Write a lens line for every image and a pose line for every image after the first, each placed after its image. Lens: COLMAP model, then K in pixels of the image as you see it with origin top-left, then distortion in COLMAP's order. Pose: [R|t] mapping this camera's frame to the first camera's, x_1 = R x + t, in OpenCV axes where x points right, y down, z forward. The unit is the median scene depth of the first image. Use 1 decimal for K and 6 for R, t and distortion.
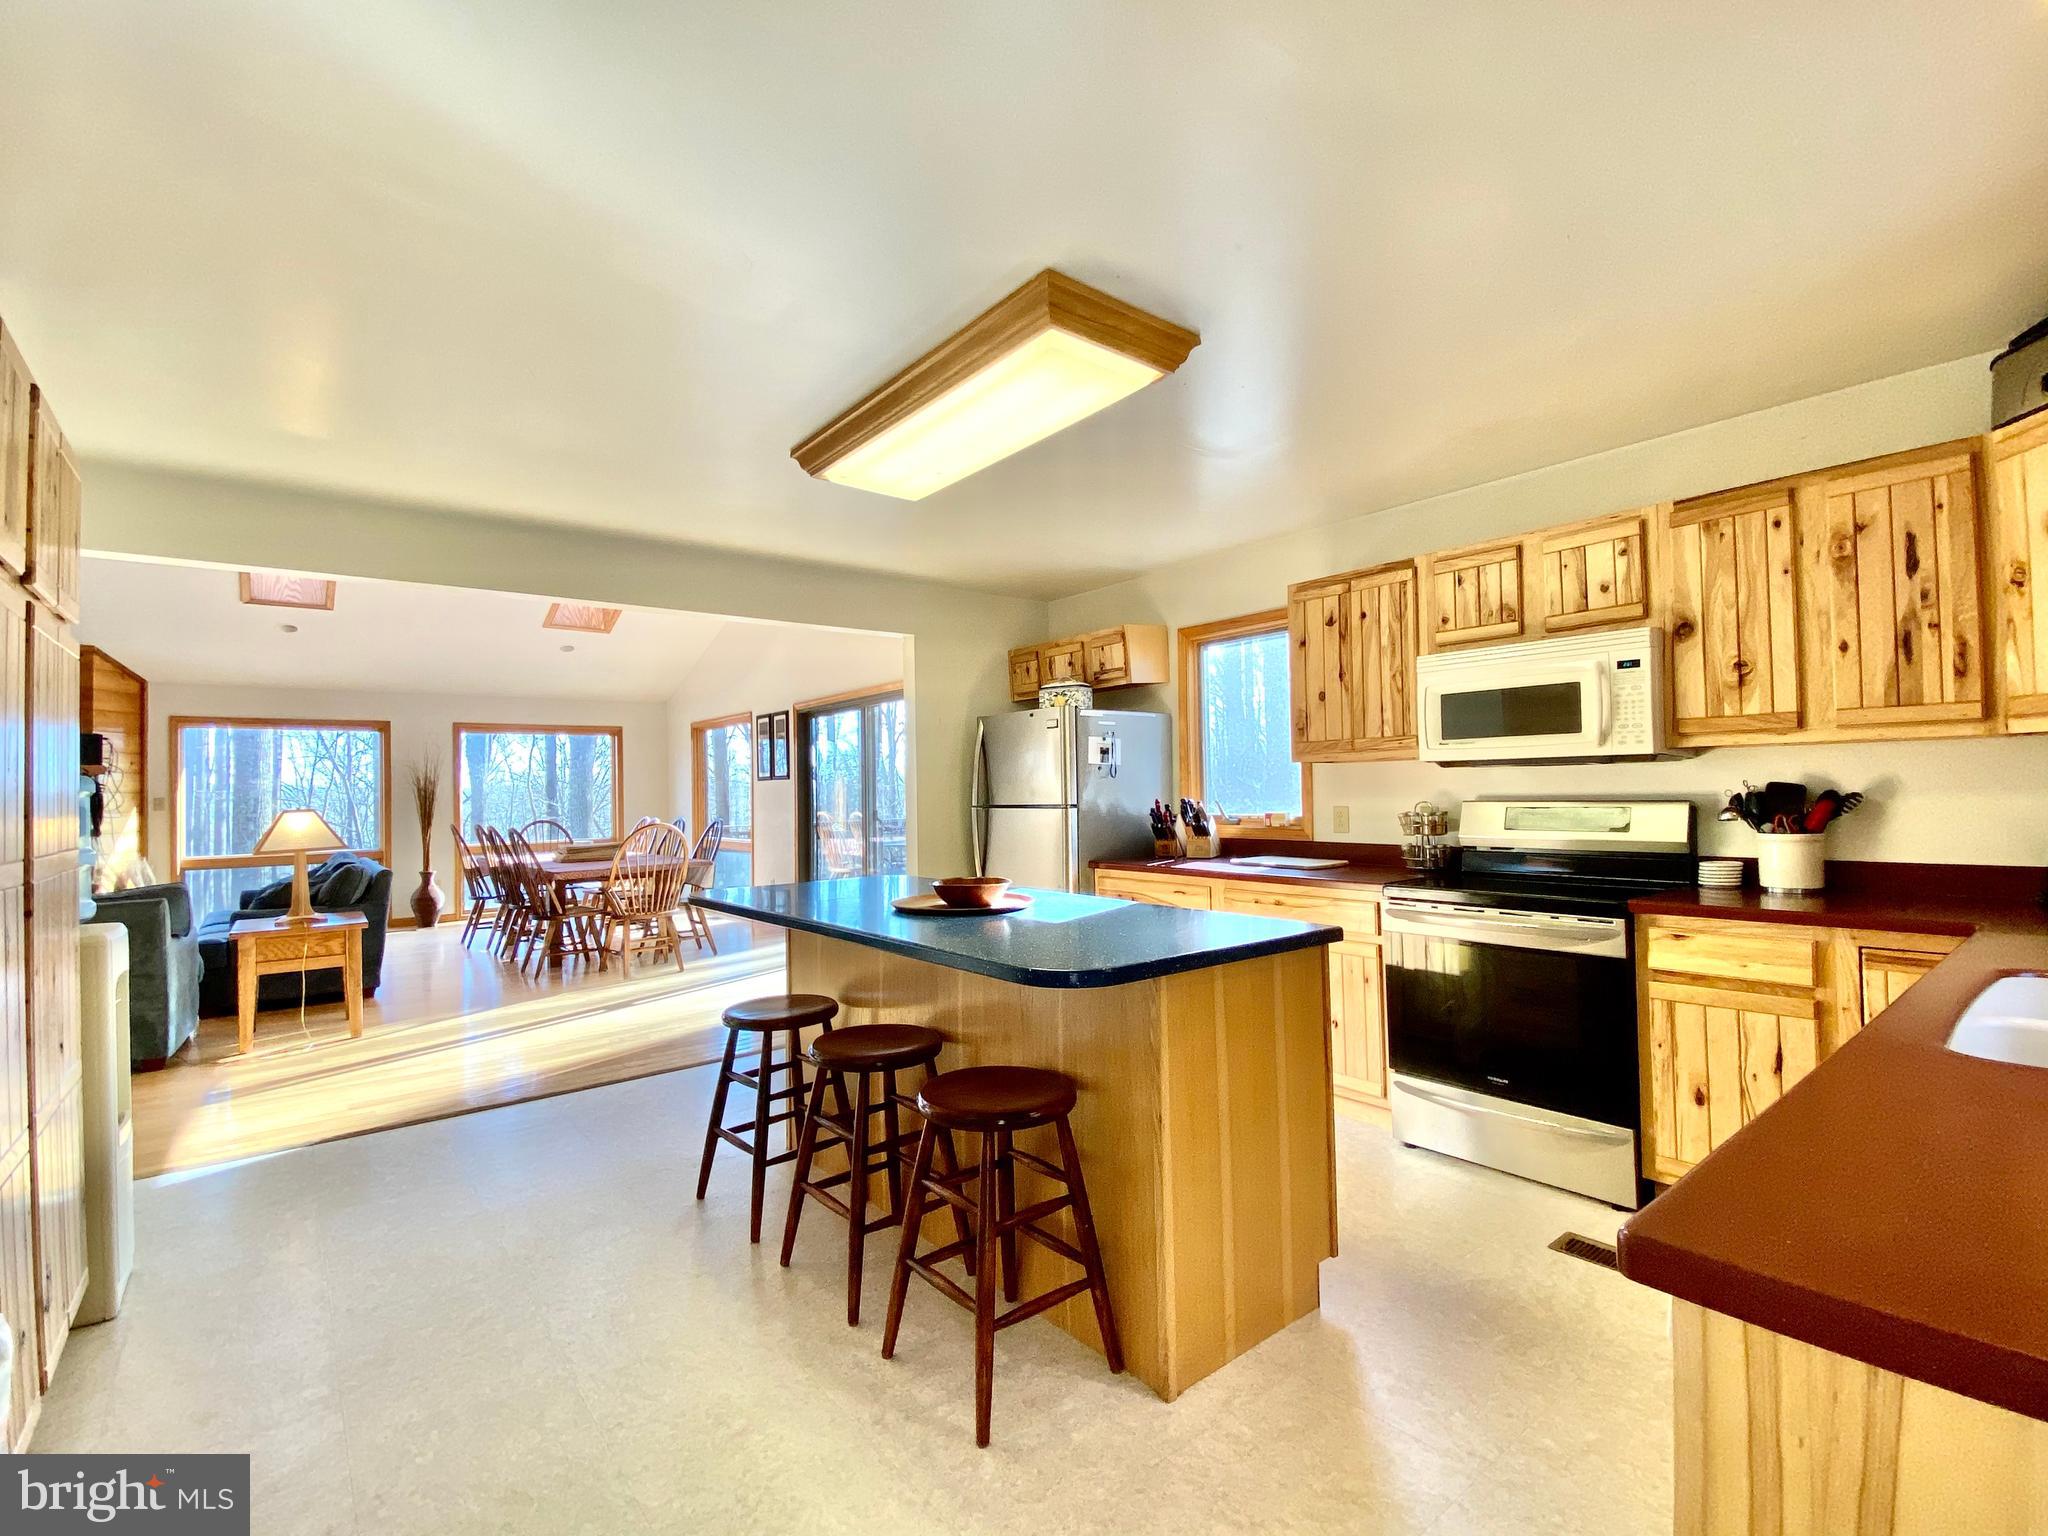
lens RADIAL K [[898.9, 0, 1024.0], [0, 898.9, 768.0], [0, 0, 1]] dist [0.018458, -0.028436]
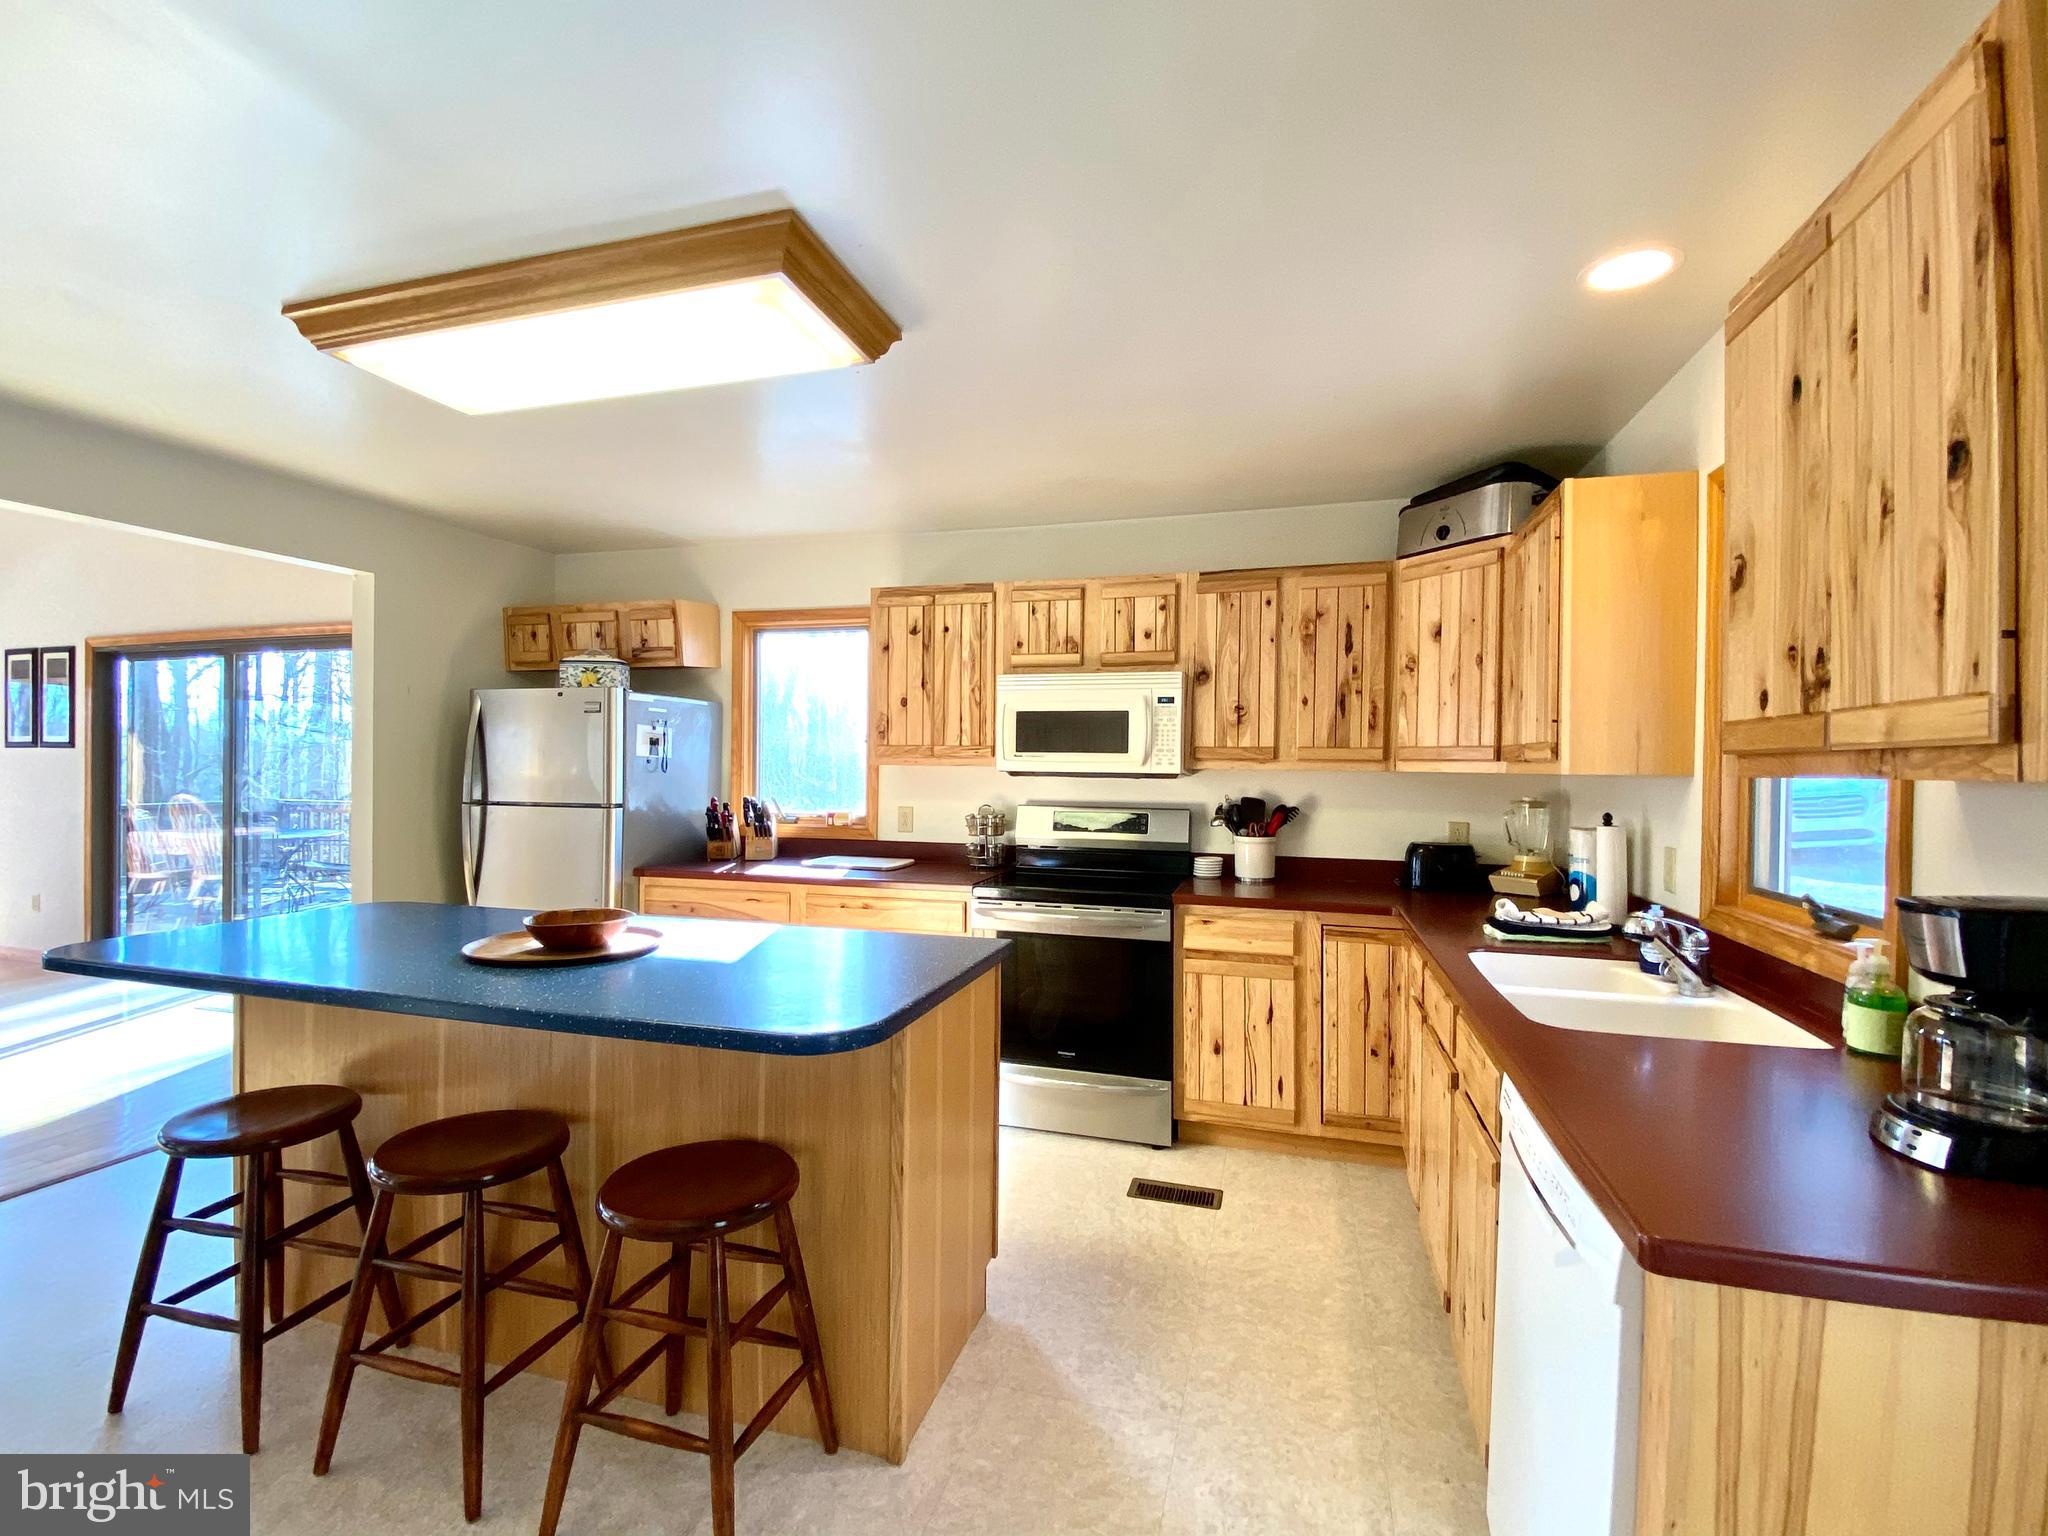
lens RADIAL K [[895.2, 0, 1024.0], [0, 895.2, 768.0], [0, 0, 1]] dist [0.061611, -0.053943]
pose [[0.823845, 0.026245, 0.566207, -0.168418], [-0.040644, 0.999091, 0.012826, -0.028723], [-0.565356, -0.033580, 0.824163, 0.091658]]
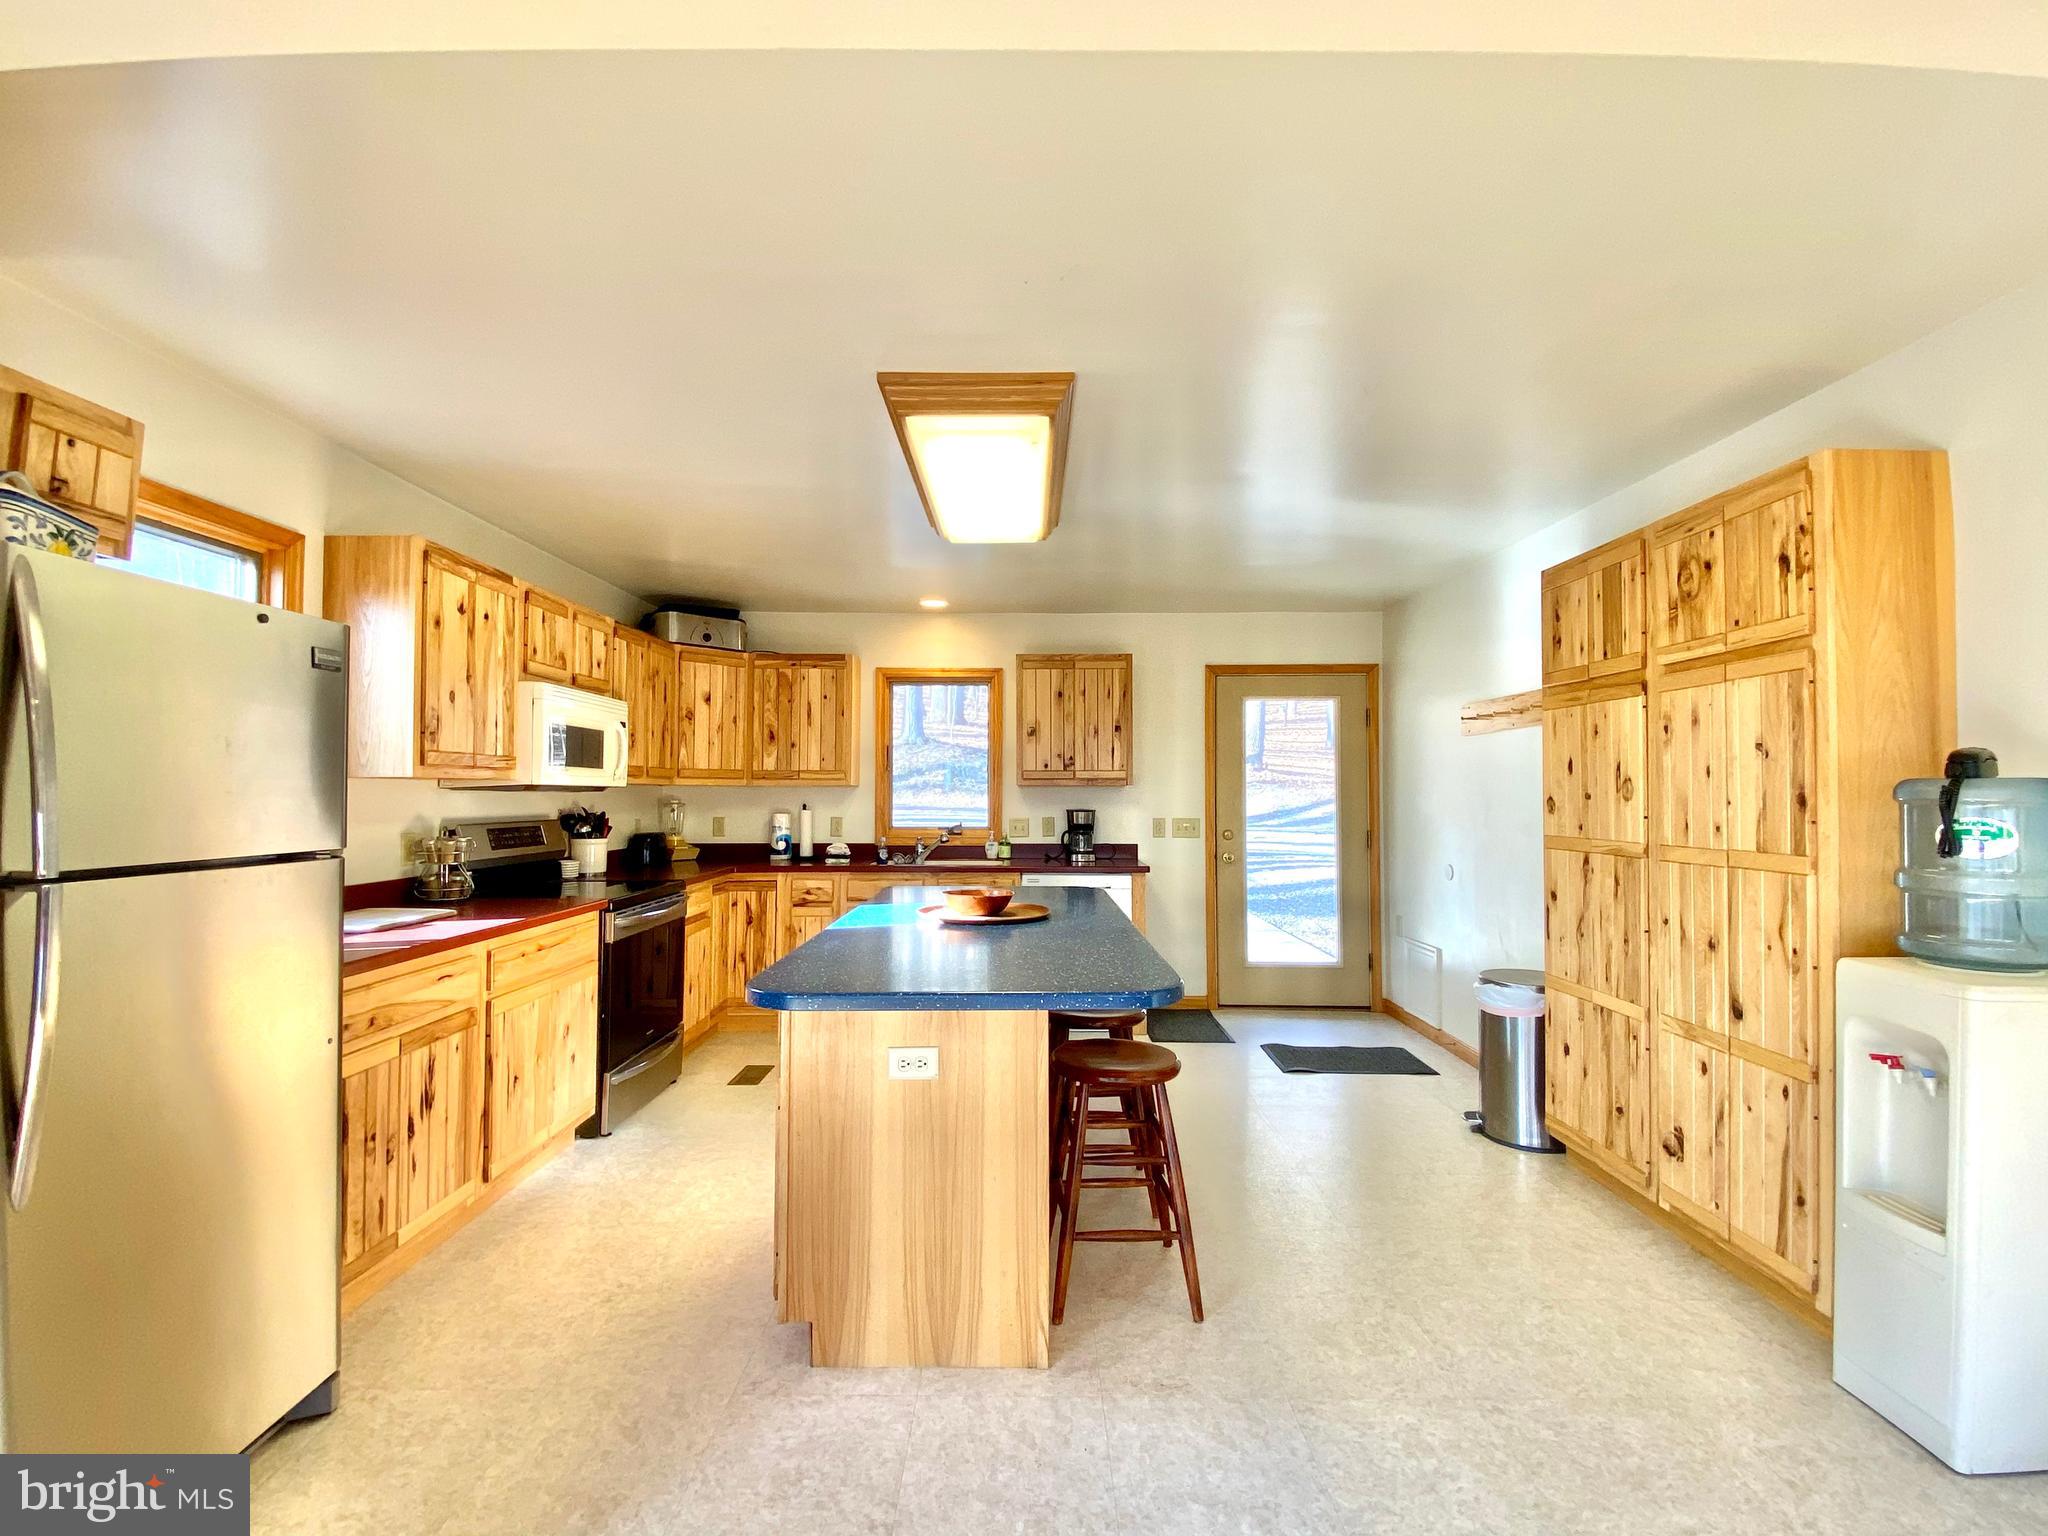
lens RADIAL K [[898.9, 0, 1024.0], [0, 898.9, 768.0], [0, 0, 1]] dist [0.018458, -0.028436]
pose [[-0.764895, 0.039048, 0.642970, -0.721293], [-0.000723, 0.998108, -0.061476, 0.042073], [-0.644154, -0.047488, -0.763420, 1.604979]]
